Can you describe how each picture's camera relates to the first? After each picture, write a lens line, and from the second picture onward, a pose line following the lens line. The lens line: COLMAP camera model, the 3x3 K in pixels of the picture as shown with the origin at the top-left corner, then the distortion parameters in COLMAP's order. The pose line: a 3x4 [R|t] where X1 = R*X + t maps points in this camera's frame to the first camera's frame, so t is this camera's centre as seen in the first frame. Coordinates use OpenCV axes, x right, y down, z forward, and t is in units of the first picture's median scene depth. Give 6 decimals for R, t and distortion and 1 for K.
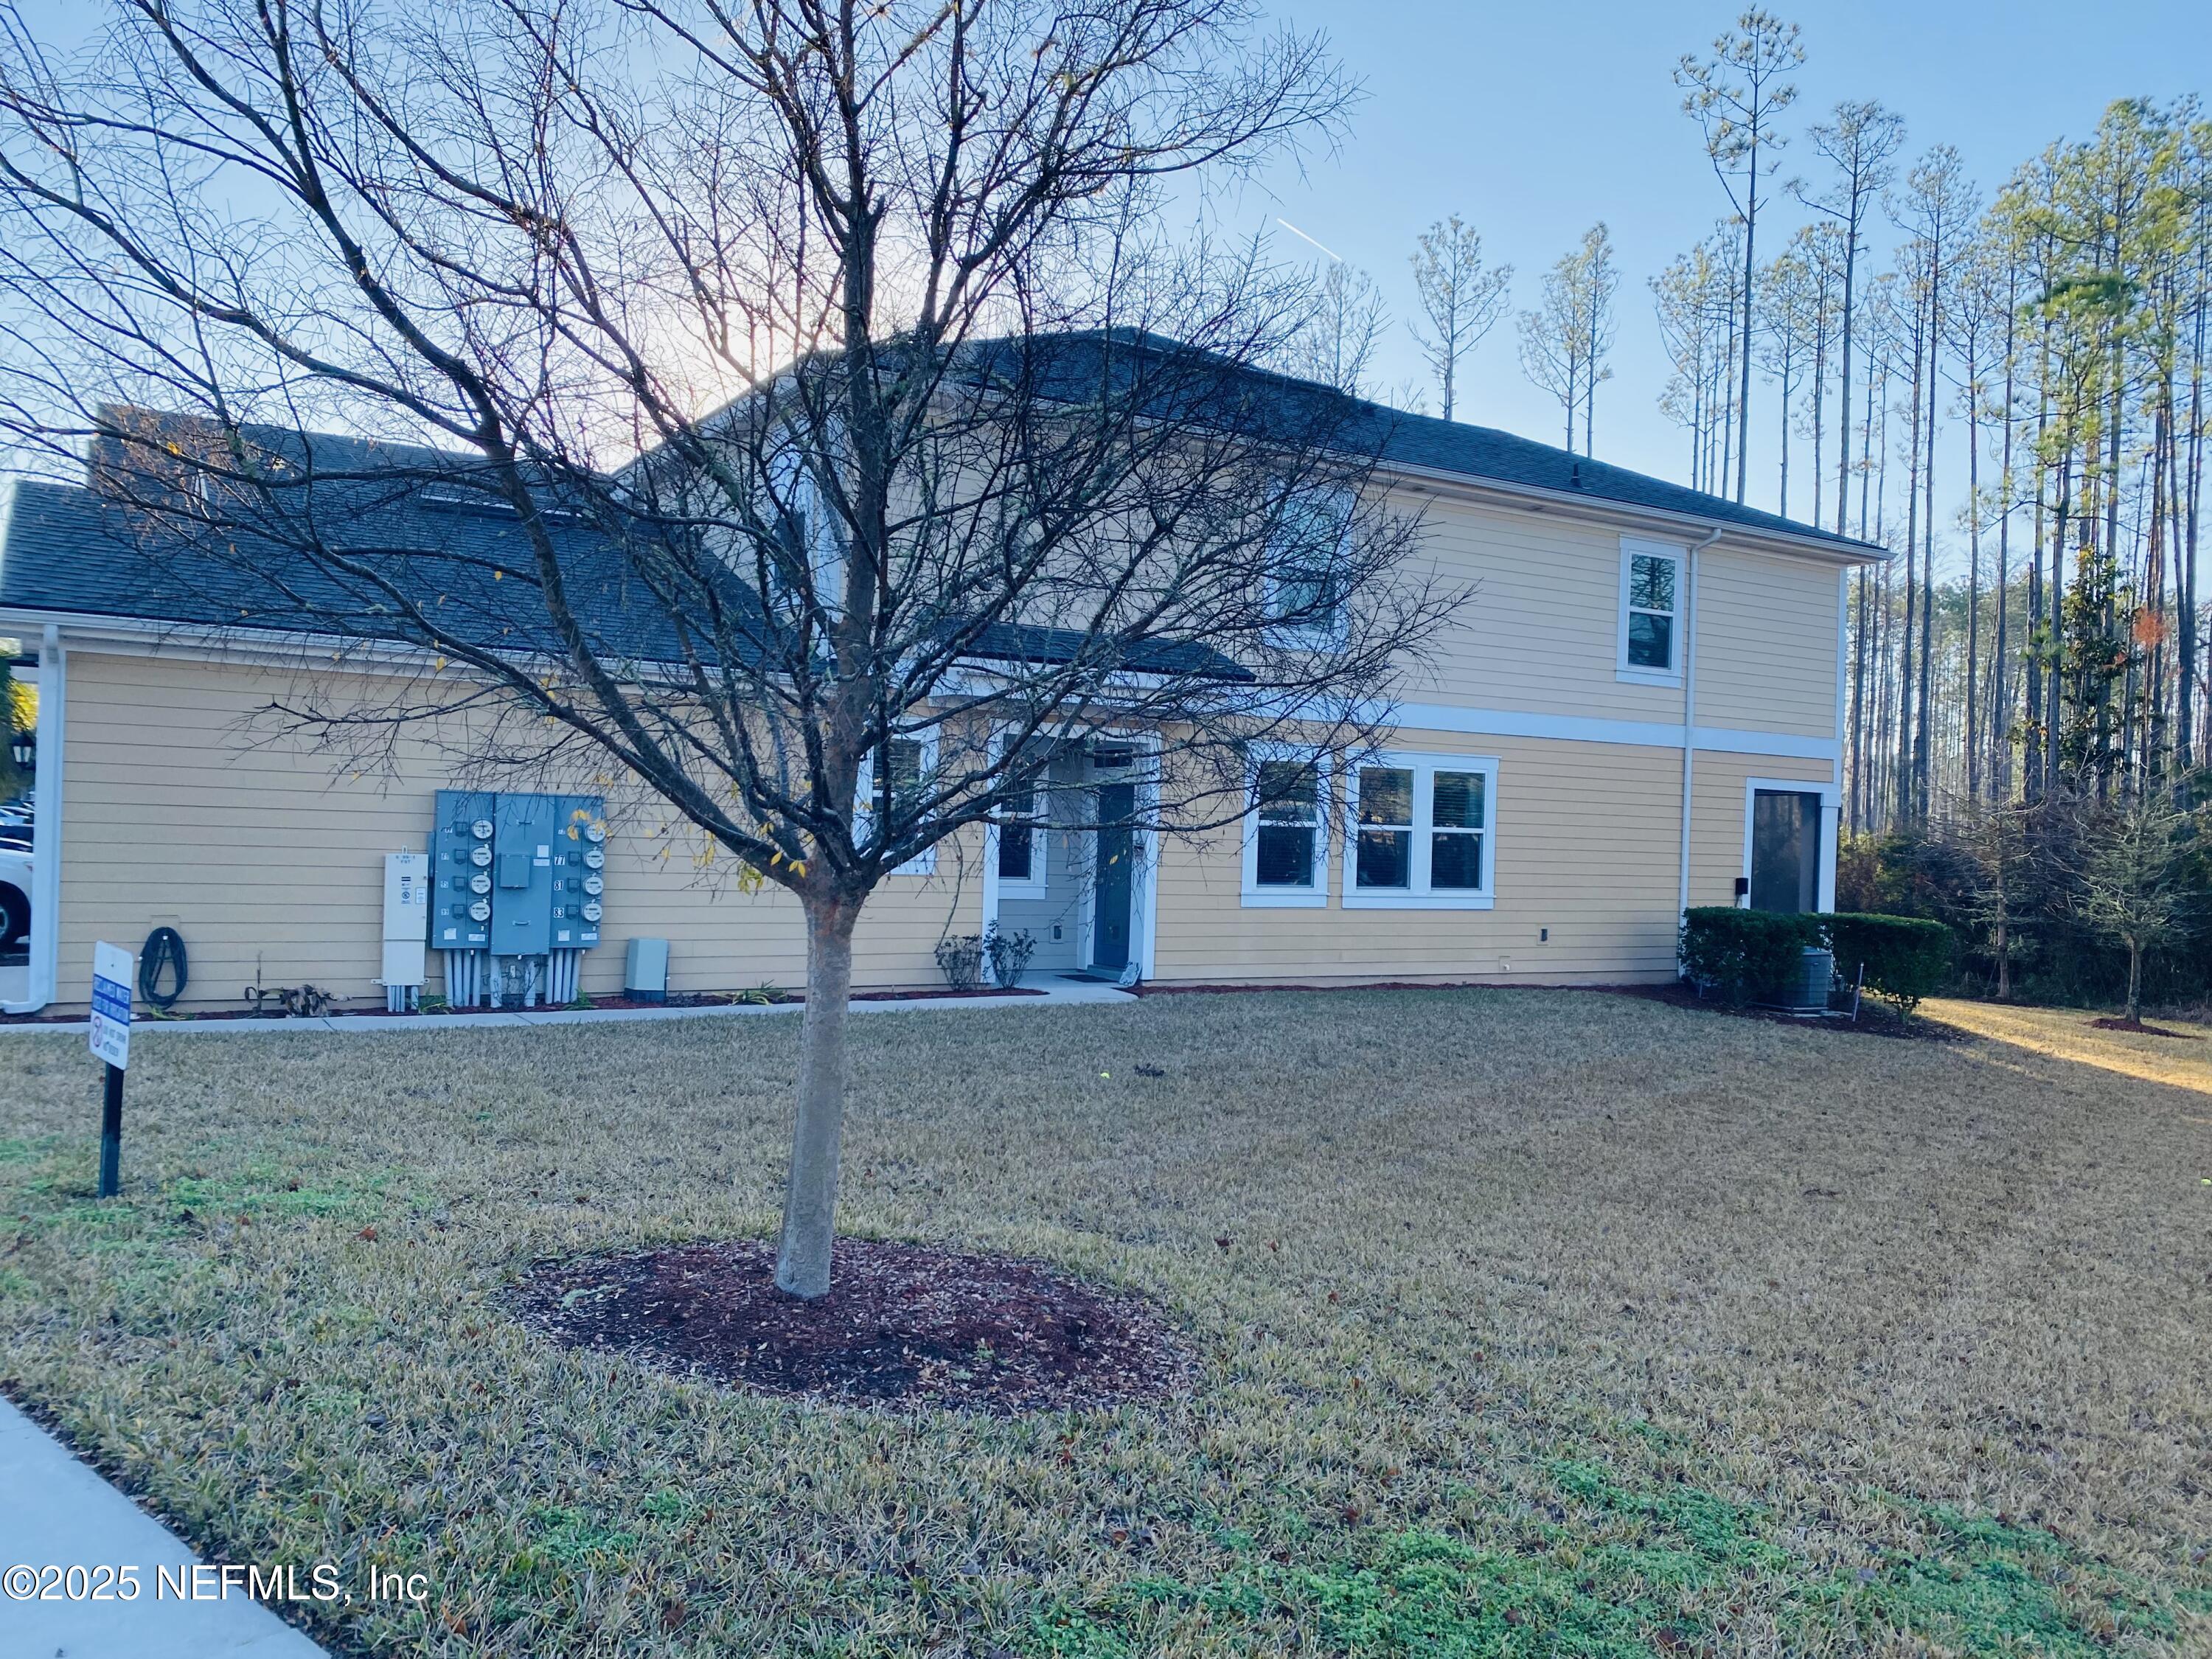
lens RADIAL K [[1775.1, 0, 1106.0], [0, 1775.1, 829.5], [0, 0, 1]] dist [0.007509, 0.007136]
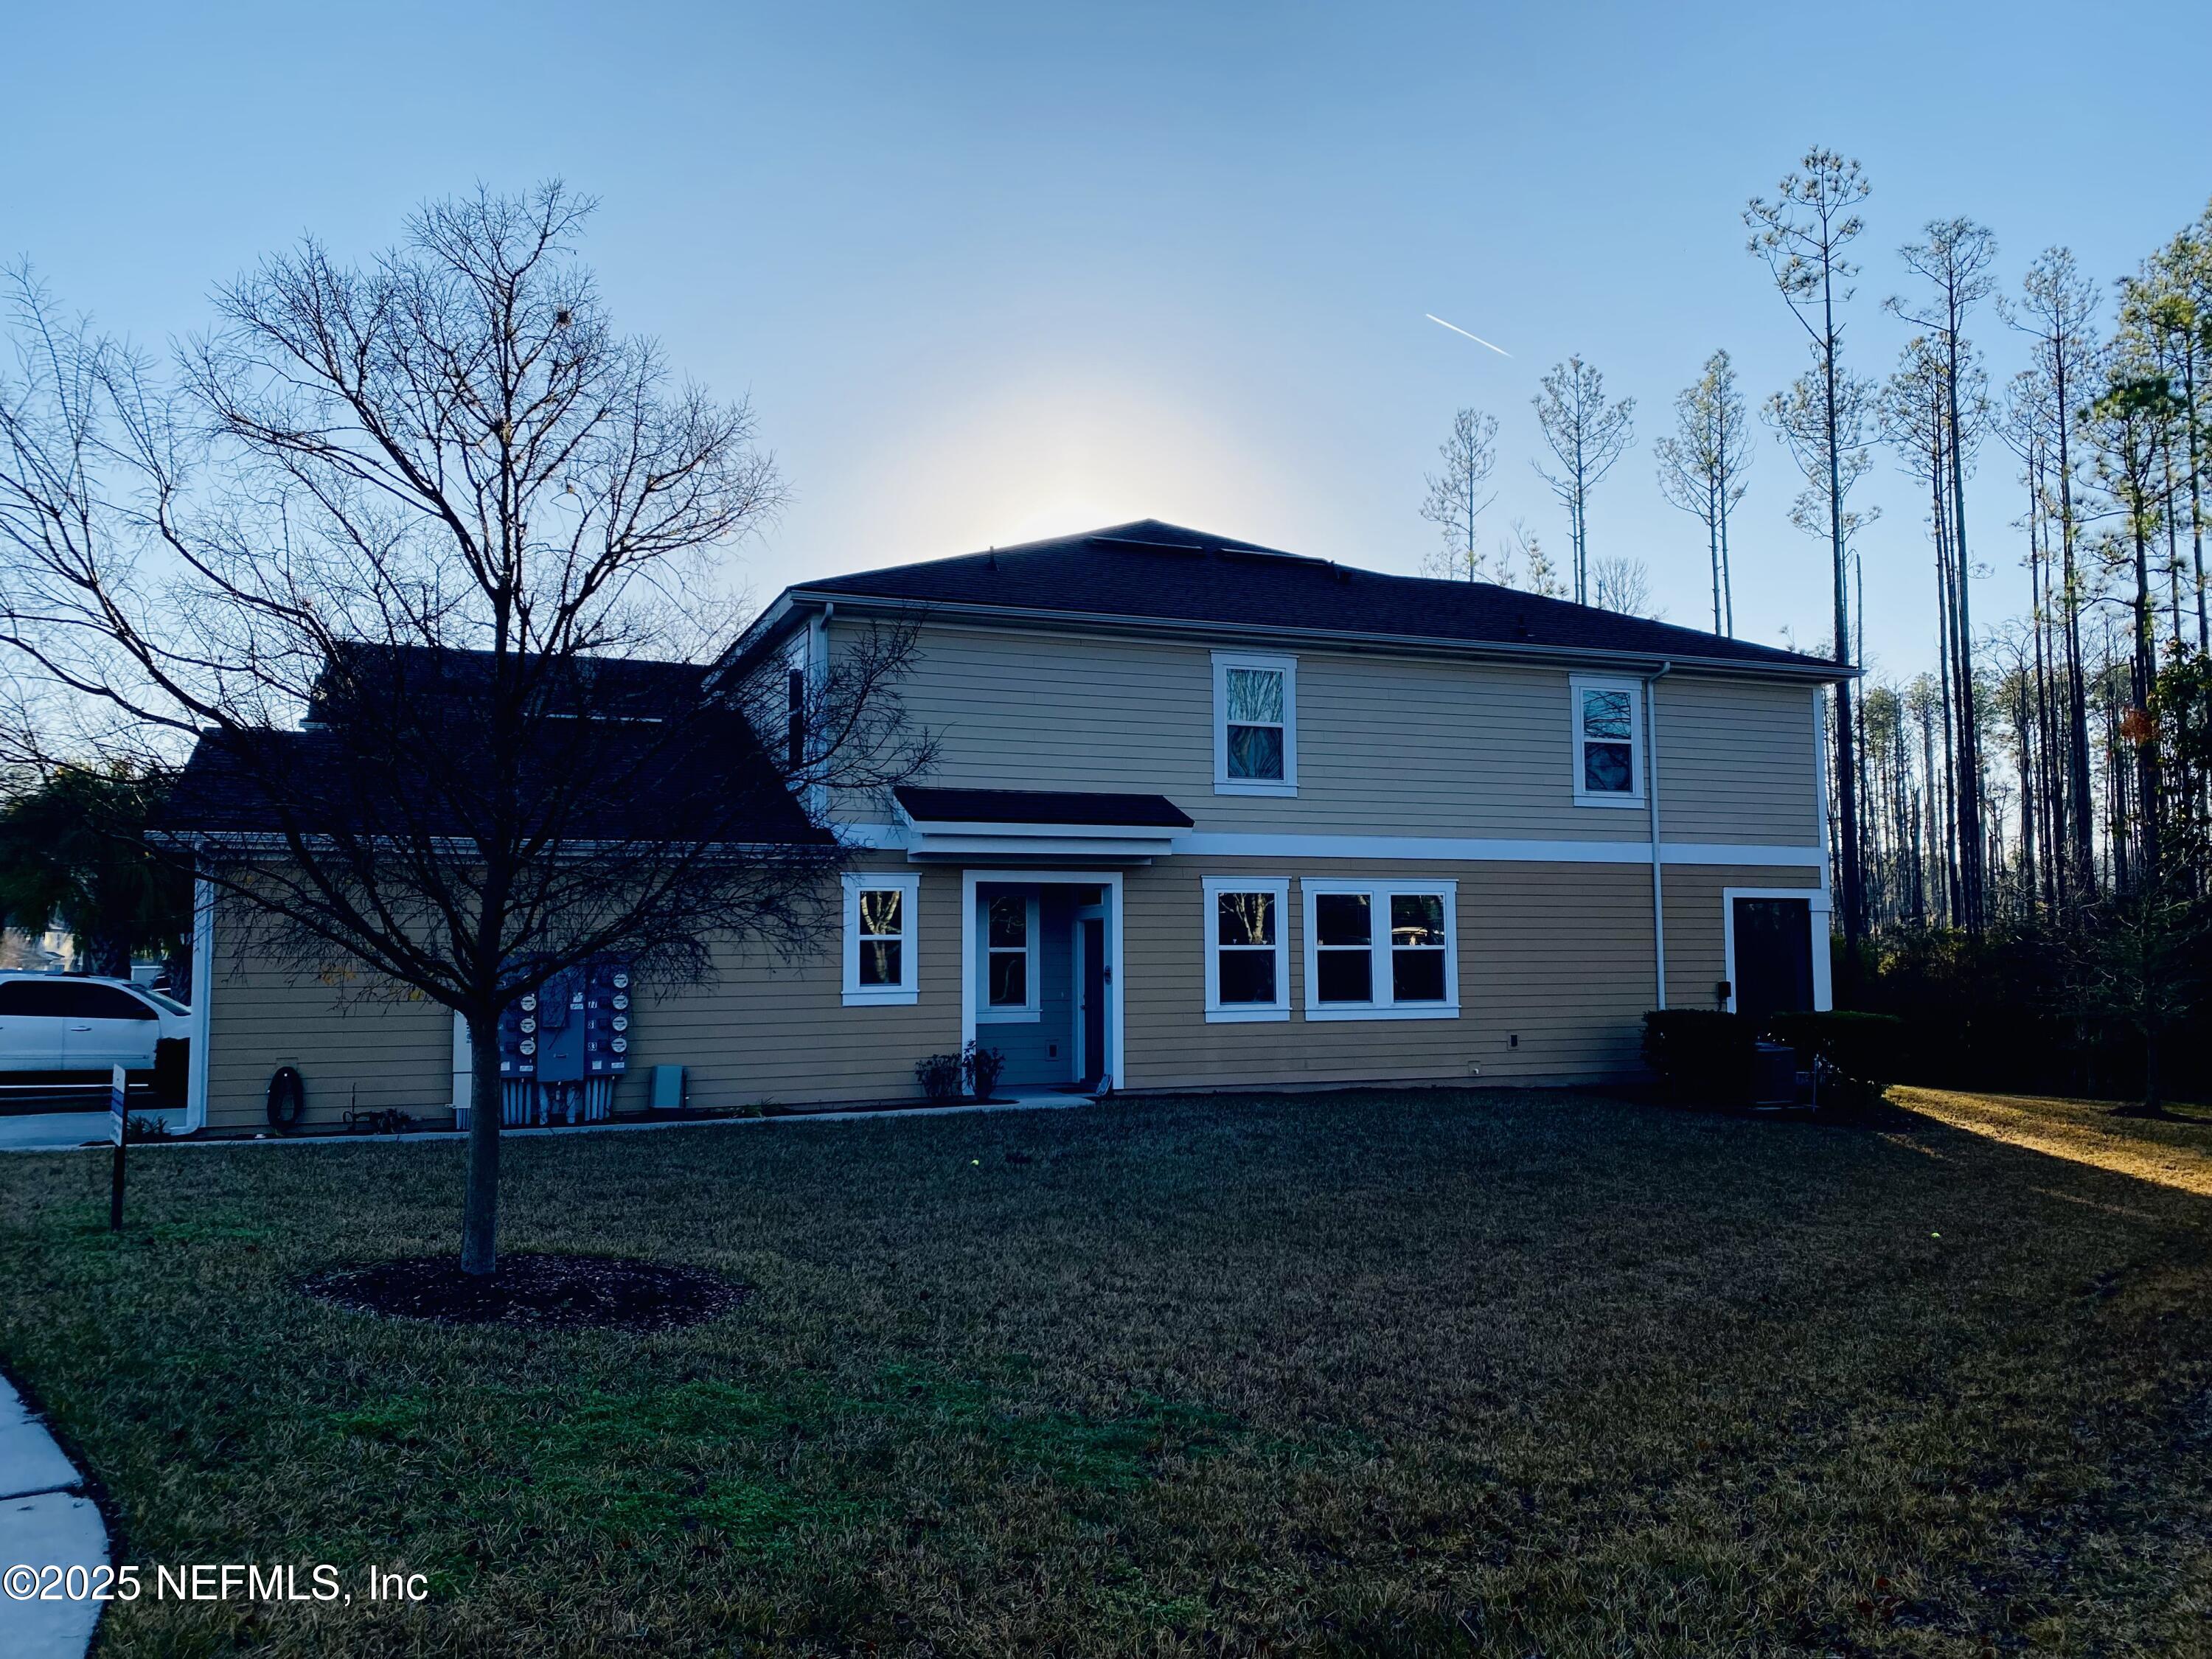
lens RADIAL K [[1775.1, 0, 1106.0], [0, 1775.1, 829.5], [0, 0, 1]] dist [0.007509, 0.007136]
pose [[0.986977, -0.052436, -0.152075, 0.165662], [0.040799, 0.996067, -0.078653, 0.005250], [0.155601, 0.071424, 0.985234, -0.124360]]
